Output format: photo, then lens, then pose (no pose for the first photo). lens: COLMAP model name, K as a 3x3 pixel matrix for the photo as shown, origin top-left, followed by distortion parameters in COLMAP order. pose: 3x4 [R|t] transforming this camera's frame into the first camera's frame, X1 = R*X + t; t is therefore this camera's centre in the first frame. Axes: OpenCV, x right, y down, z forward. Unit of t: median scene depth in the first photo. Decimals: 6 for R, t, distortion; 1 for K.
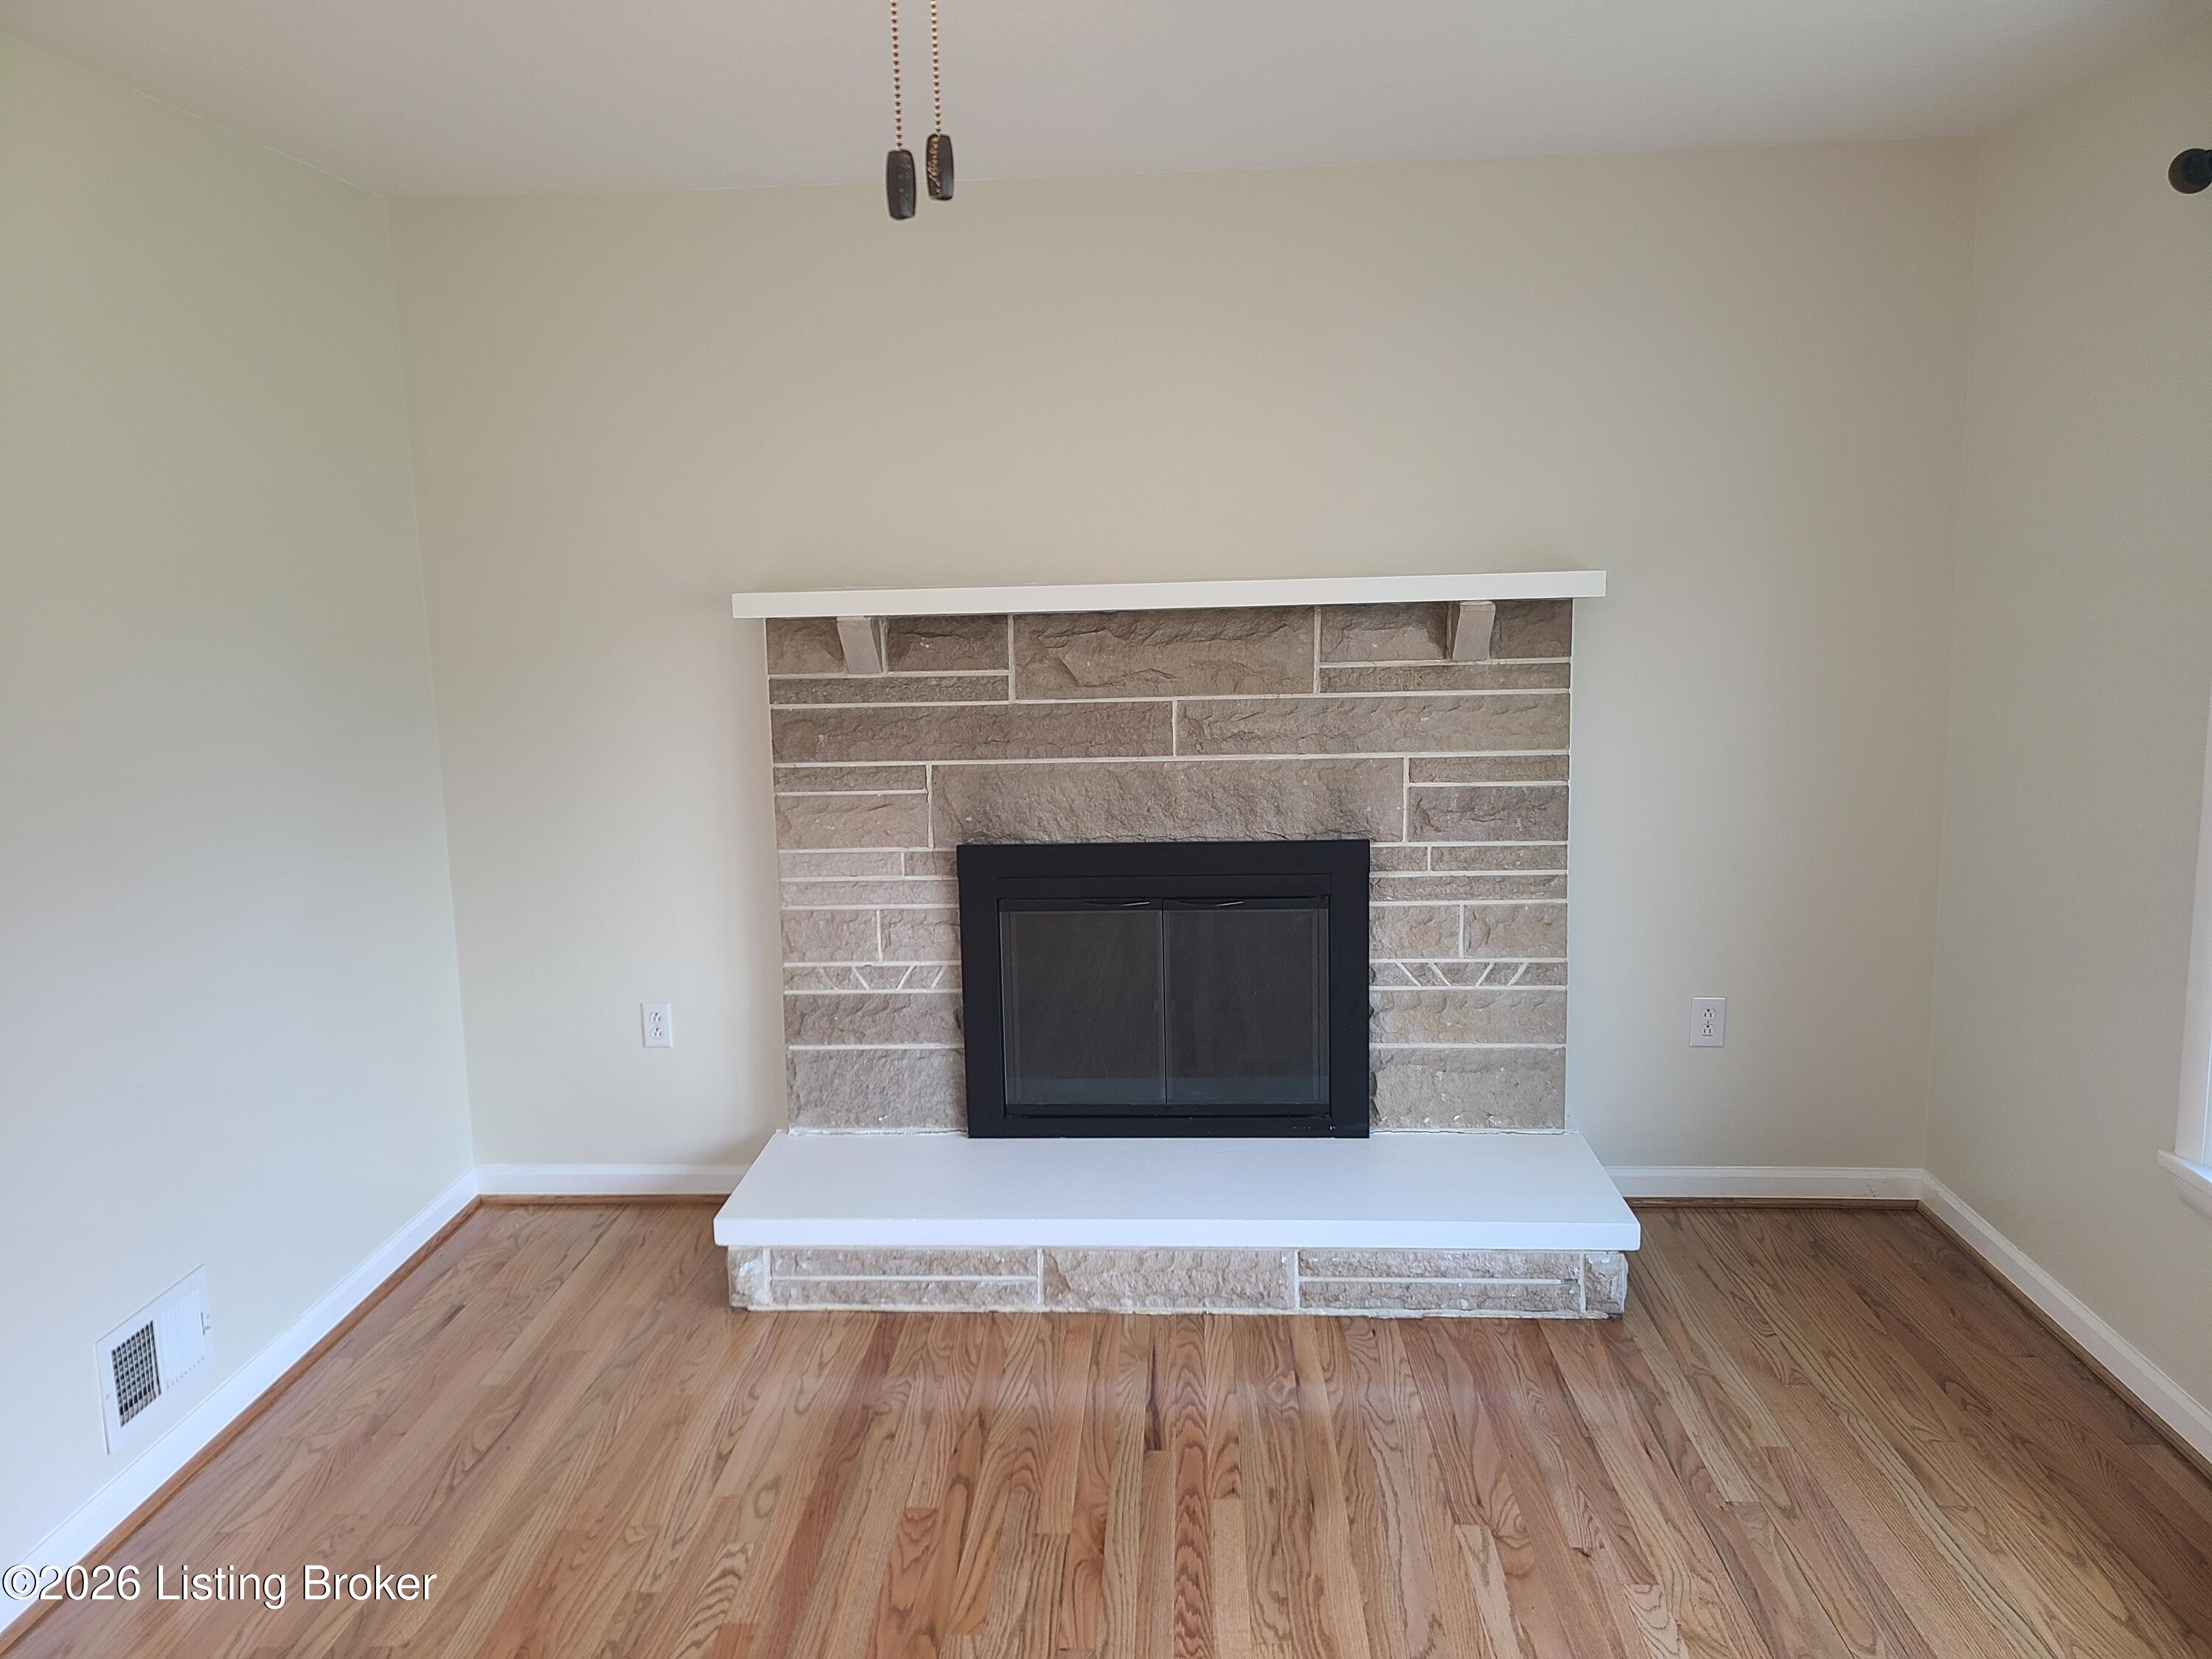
lens RADIAL K [[1640.1, 0, 1091.4], [0, 1640.1, 818.0], [0, 0, 1]] dist [0.070403, -0.052128]
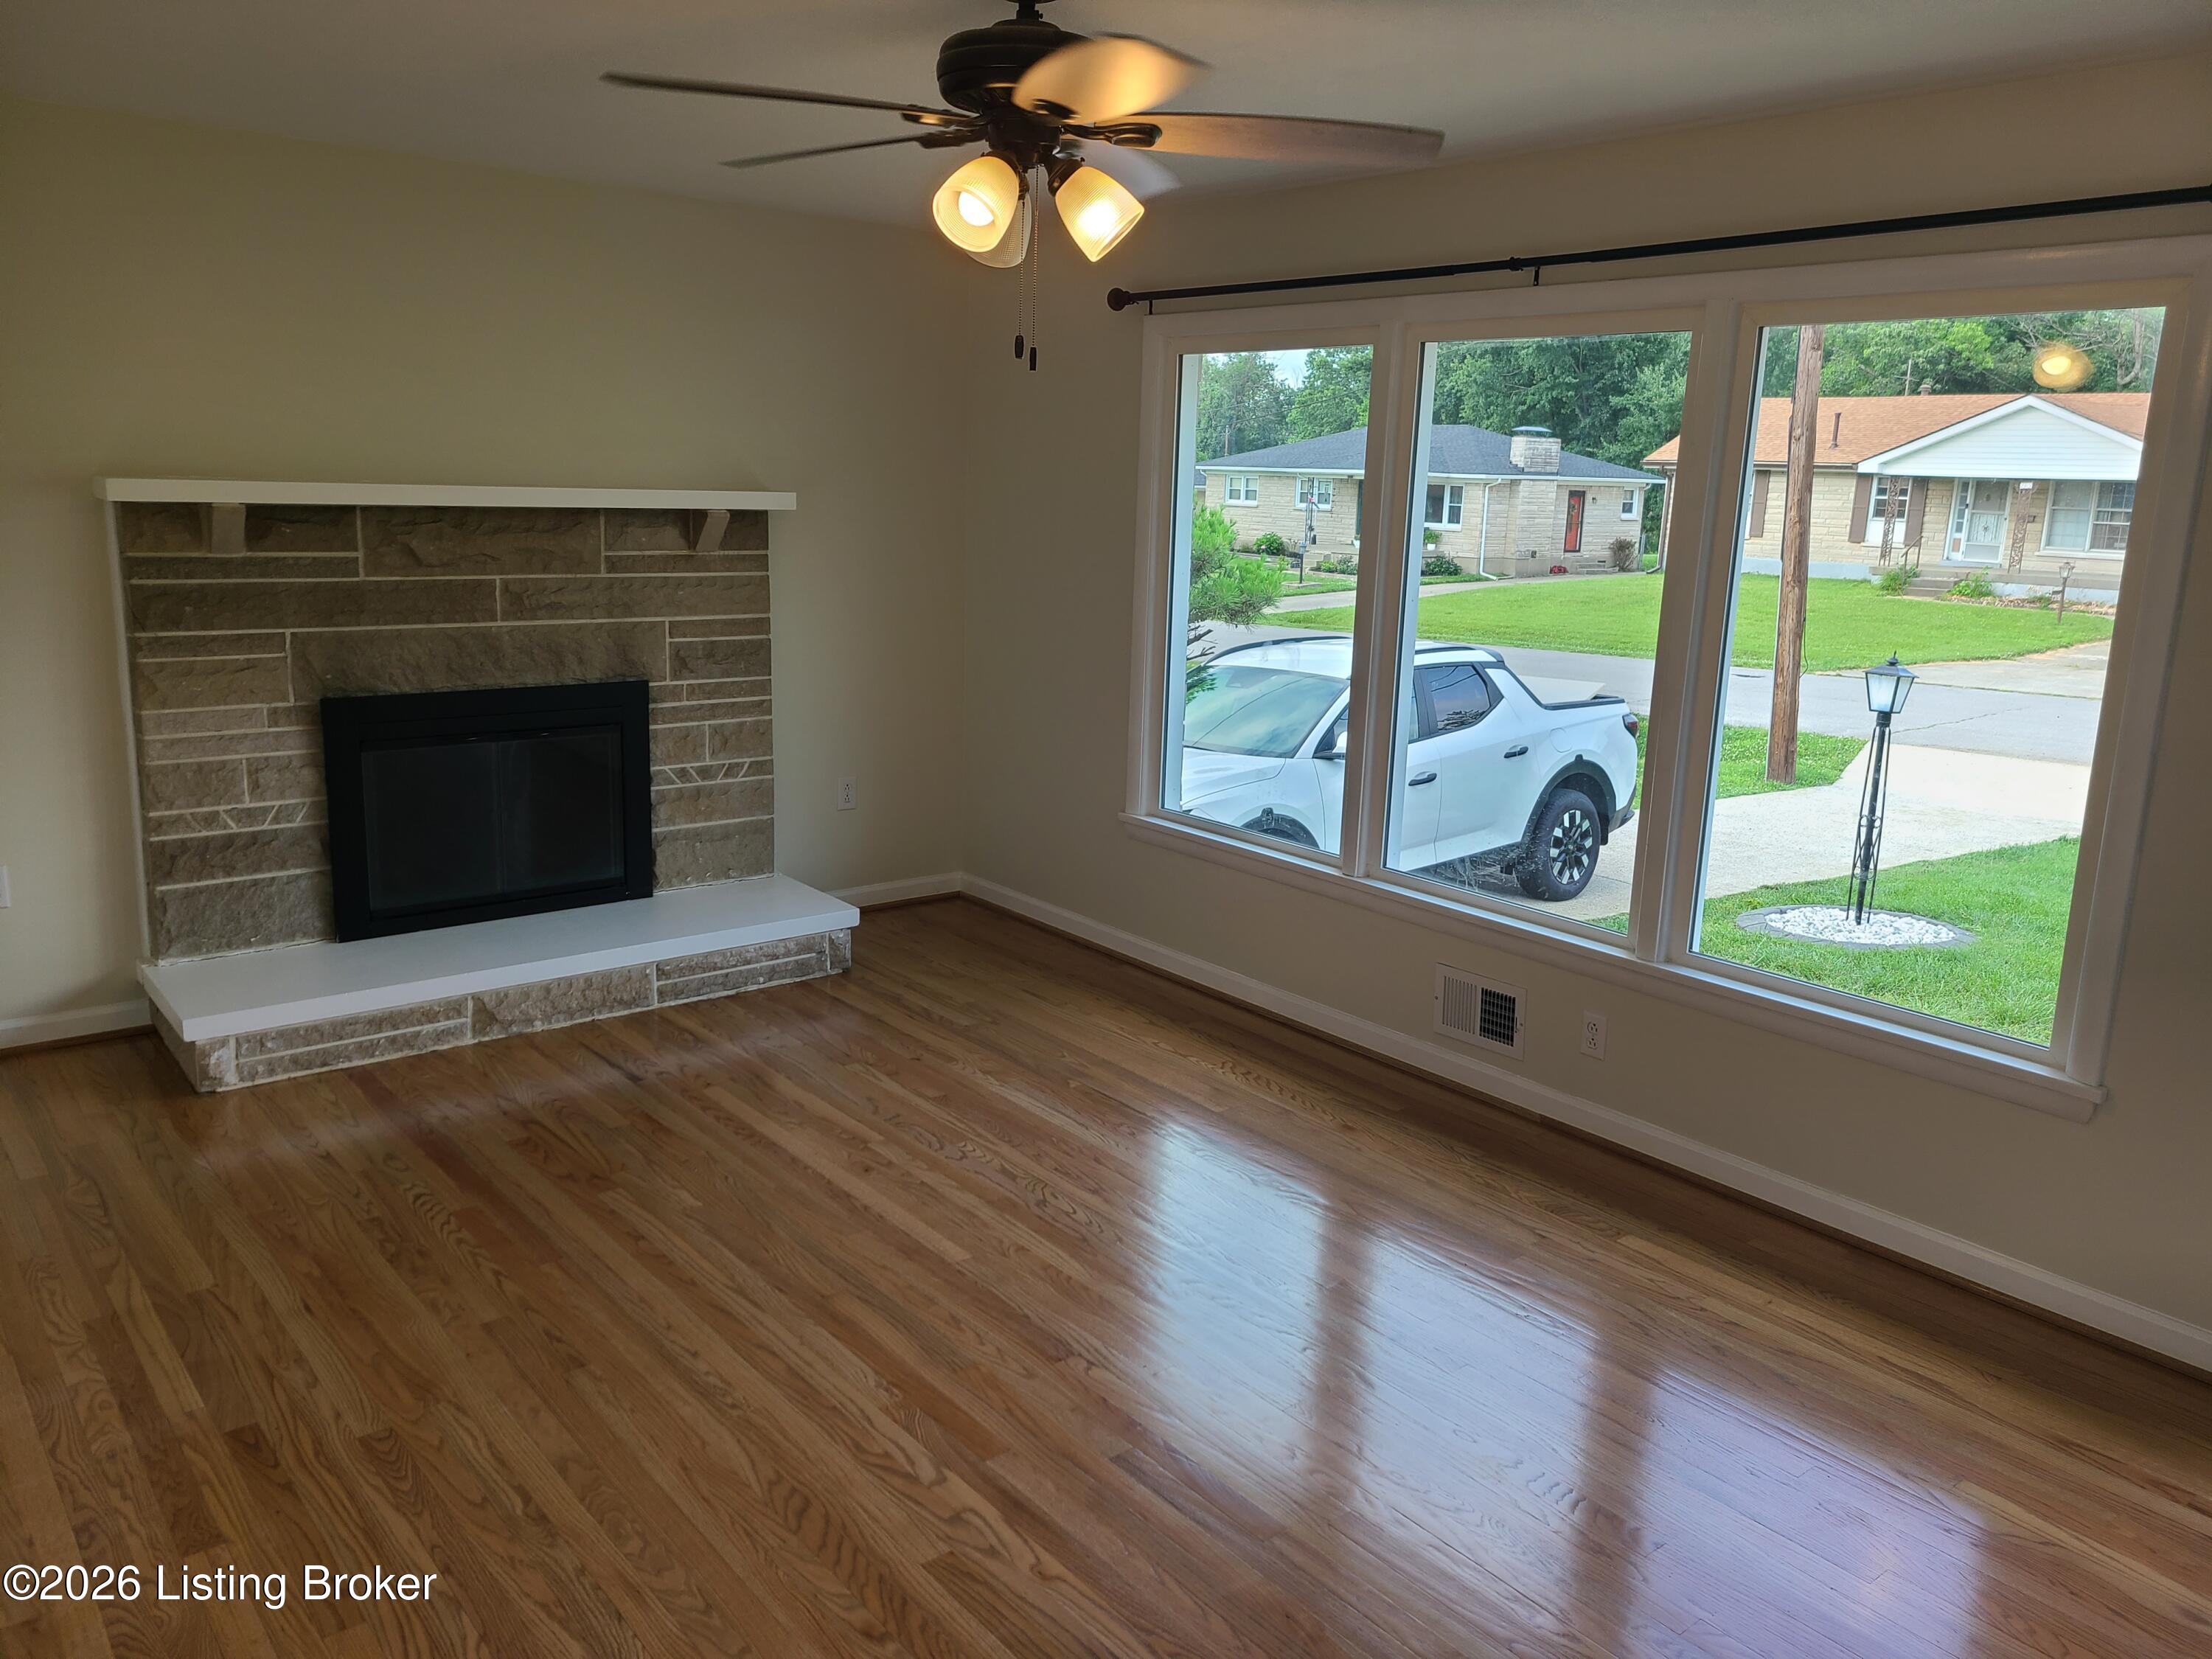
lens RADIAL K [[1640.1, 0, 1091.4], [0, 1640.1, 818.0], [0, 0, 1]] dist [0.070403, -0.052128]
pose [[0.735271, -0.094785, 0.671112, -0.499777], [0.062091, 0.995429, 0.072563, 0.051042], [-0.674923, -0.011683, 0.737796, -0.284596]]
